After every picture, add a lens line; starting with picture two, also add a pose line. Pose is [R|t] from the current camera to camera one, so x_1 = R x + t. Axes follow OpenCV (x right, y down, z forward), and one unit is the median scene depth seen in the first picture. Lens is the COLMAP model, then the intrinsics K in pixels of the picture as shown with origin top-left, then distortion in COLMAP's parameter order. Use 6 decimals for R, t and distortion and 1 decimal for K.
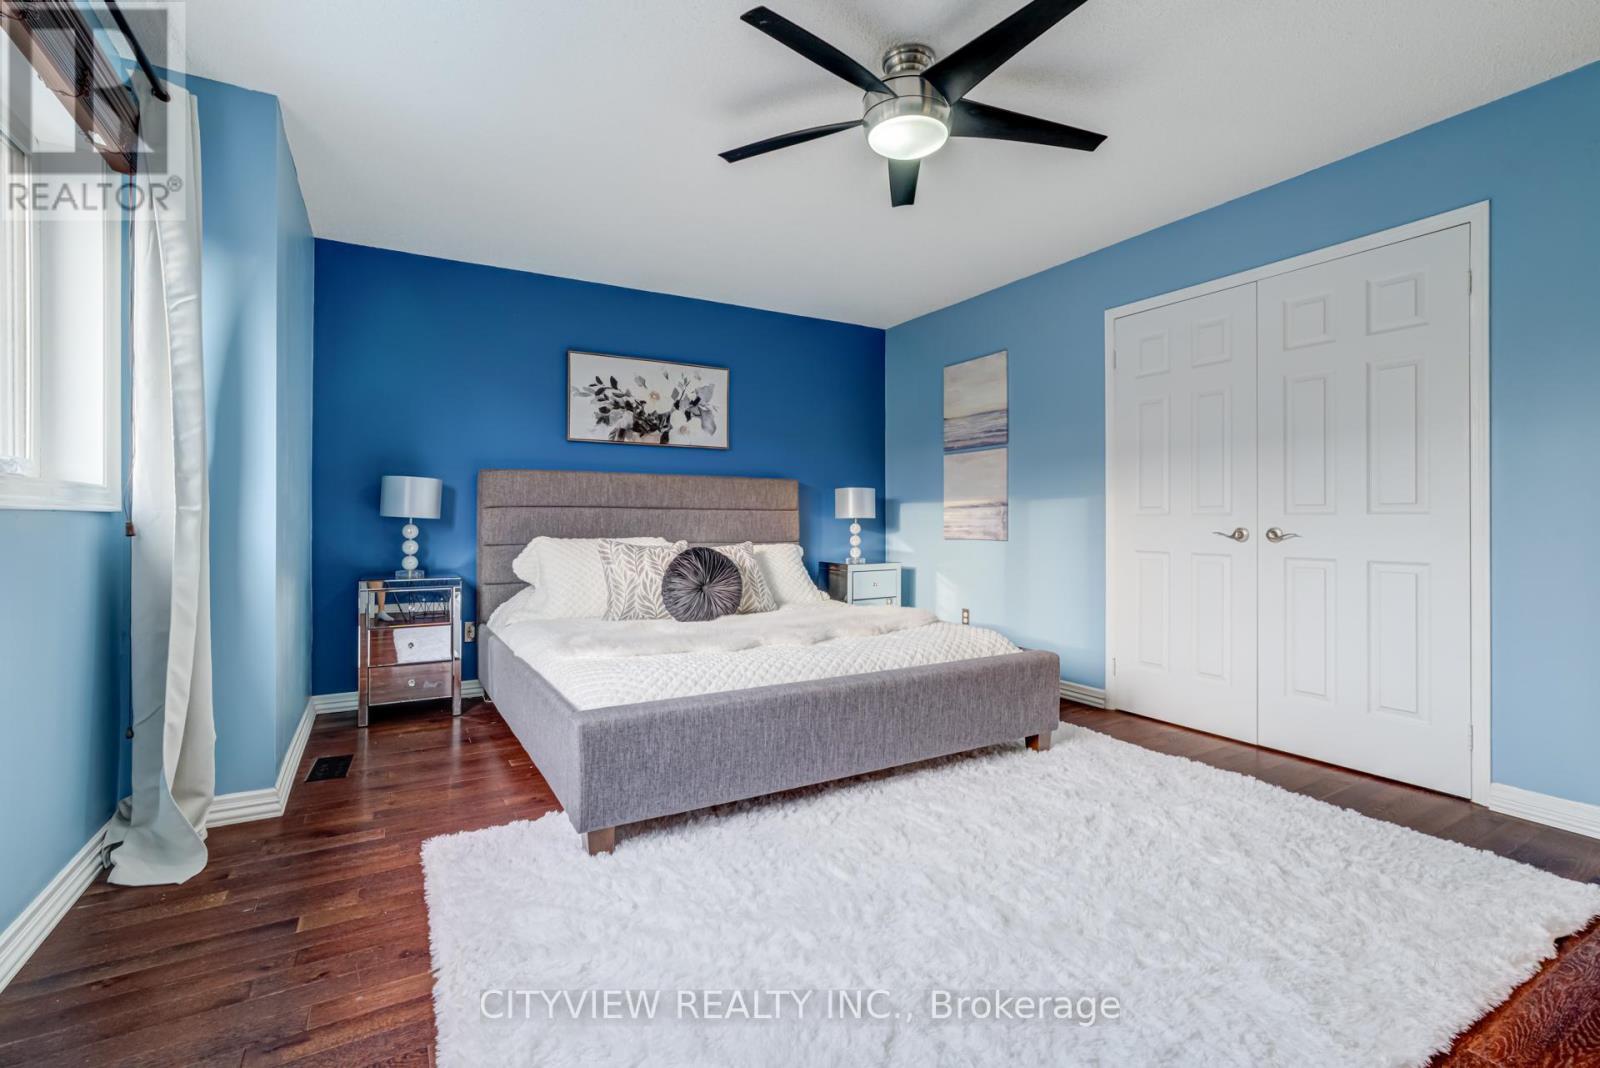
lens RADIAL K [[725.3, 0, 796.5], [0, 725.3, 524.7], [0, 0, 1]] dist [-0.002265, -0.000241]
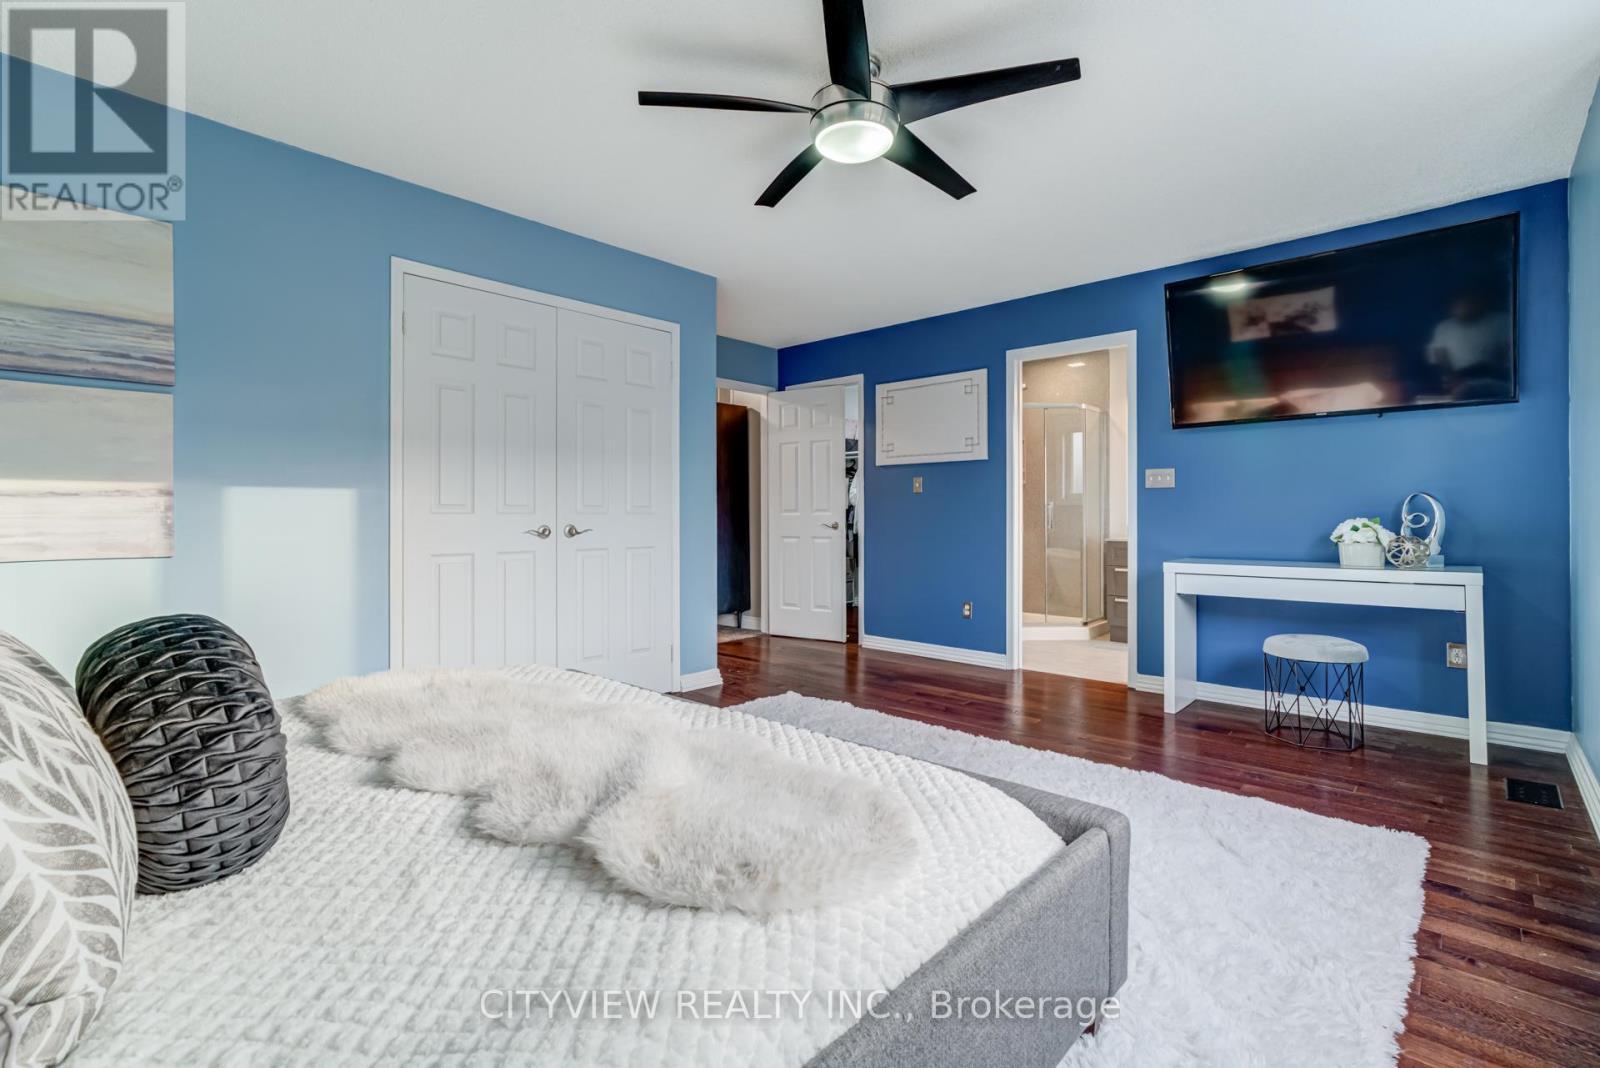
lens RADIAL K [[725.3, 0, 795.3], [0, 725.3, 522.6], [0, 0, 1]] dist [-0.002265, -0.000241]
pose [[-0.296243, -0.014322, 0.955005, -0.485497], [0.003603, 0.999864, 0.016112, -0.015553], [-0.955106, 0.008214, -0.296151, 0.853617]]
